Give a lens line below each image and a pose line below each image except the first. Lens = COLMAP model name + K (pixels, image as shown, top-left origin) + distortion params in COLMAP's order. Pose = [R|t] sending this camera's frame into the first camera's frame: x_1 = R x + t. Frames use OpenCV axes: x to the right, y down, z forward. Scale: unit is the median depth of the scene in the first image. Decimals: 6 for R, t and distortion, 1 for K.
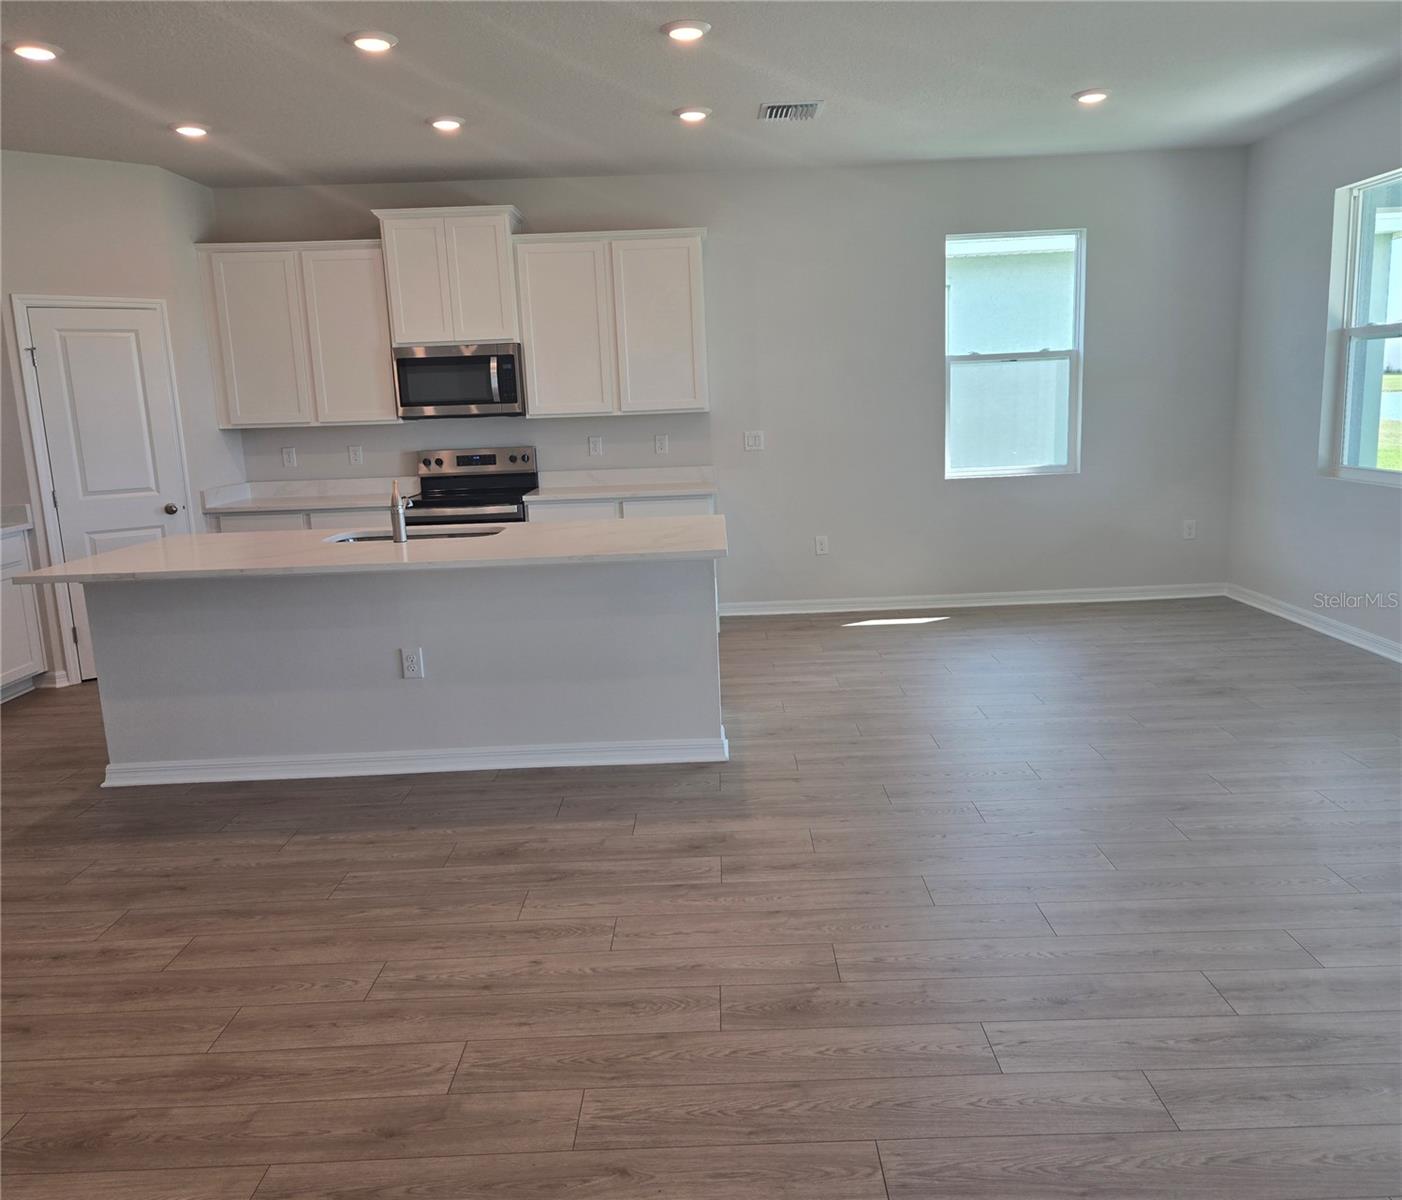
lens RADIAL K [[1063.7, 0, 709.9], [0, 1063.7, 573.2], [0, 0, 1]] dist [0.072199, -0.052694]
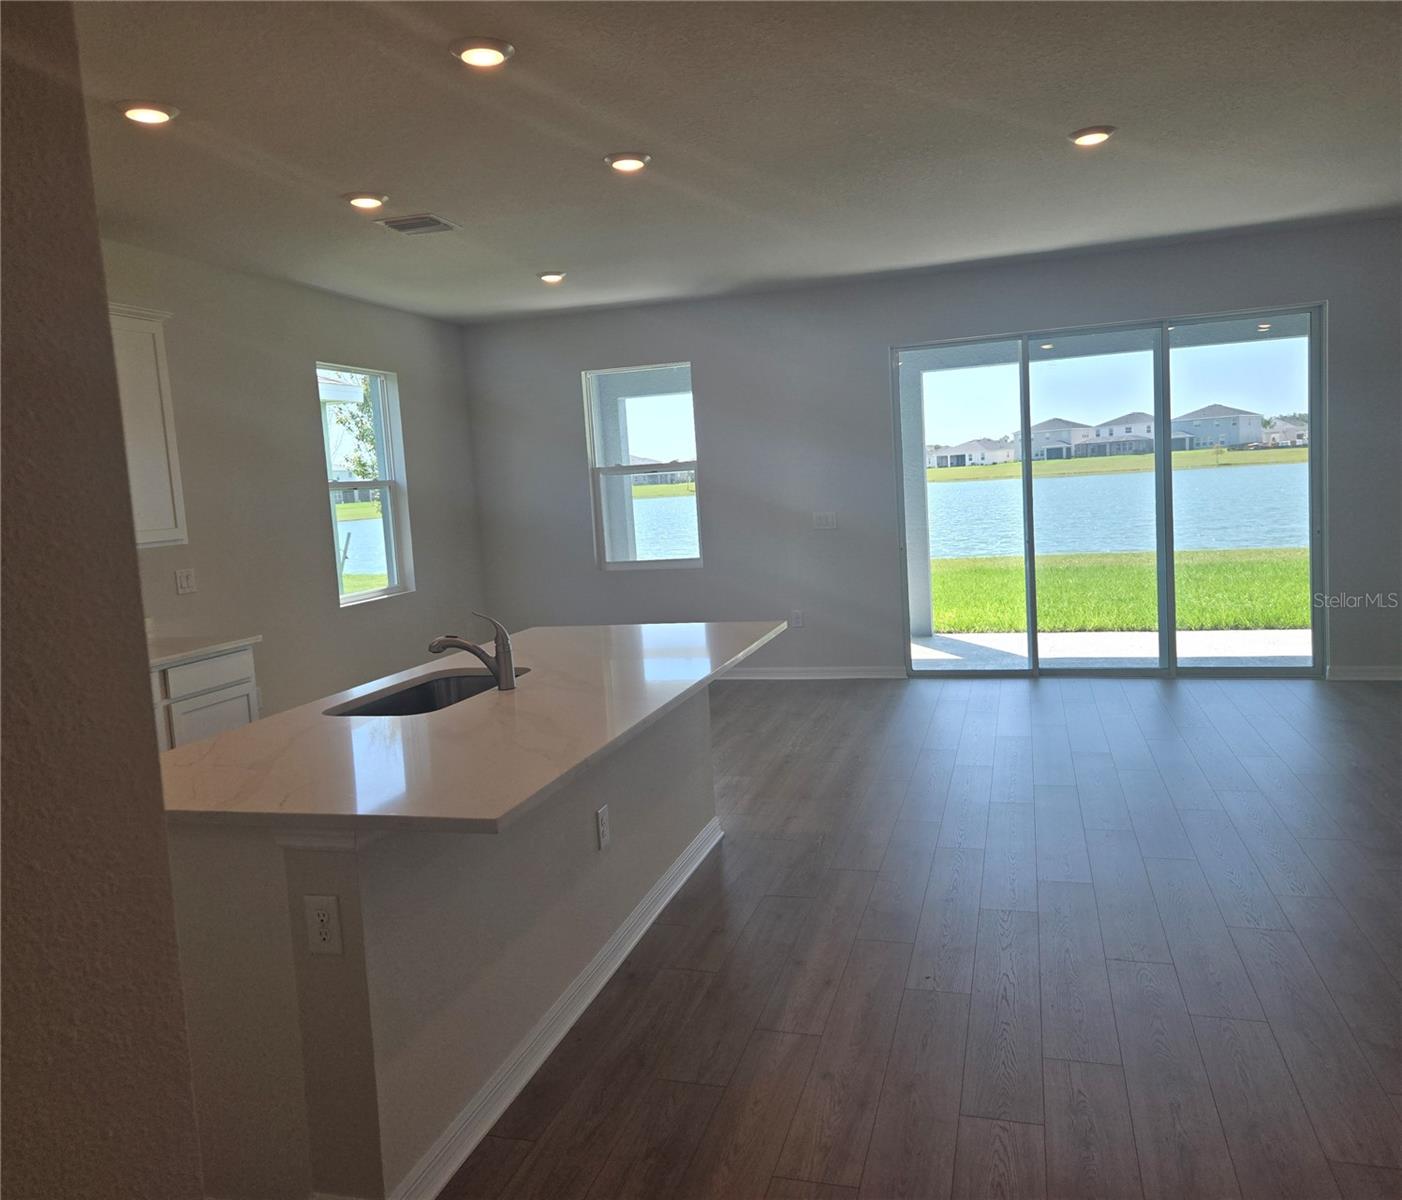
lens RADIAL K [[1063.7, 0, 704.4], [0, 1063.7, 576.8], [0, 0, 1]] dist [0.072199, -0.052694]
pose [[0.284973, -0.065321, 0.956307, -0.713173], [0.208507, 0.978010, 0.004669, -0.060117], [-0.935583, 0.198066, 0.292326, 0.474225]]
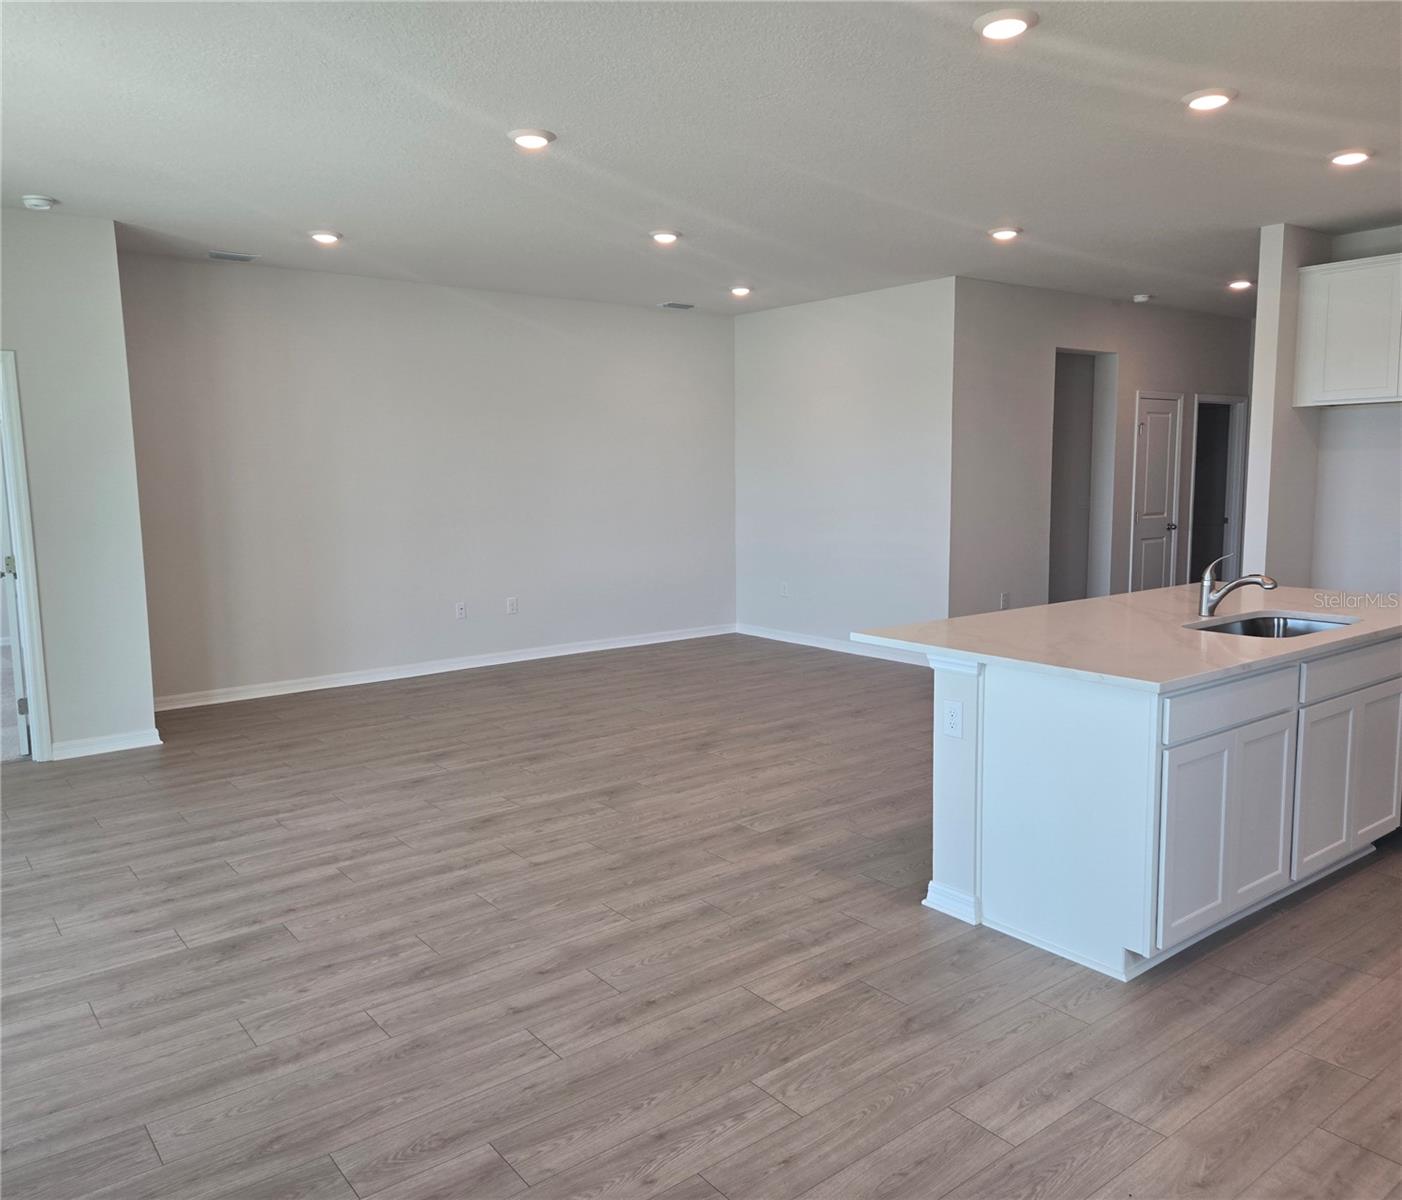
lens RADIAL K [[1063.7, 0, 711.7], [0, 1063.7, 588.0], [0, 0, 1]] dist [0.072199, -0.052694]
pose [[-0.780809, 0.117483, -0.613624, 0.466464], [-0.063469, 0.962164, 0.264975, -0.205306], [0.621537, 0.245841, -0.743811, 1.062506]]
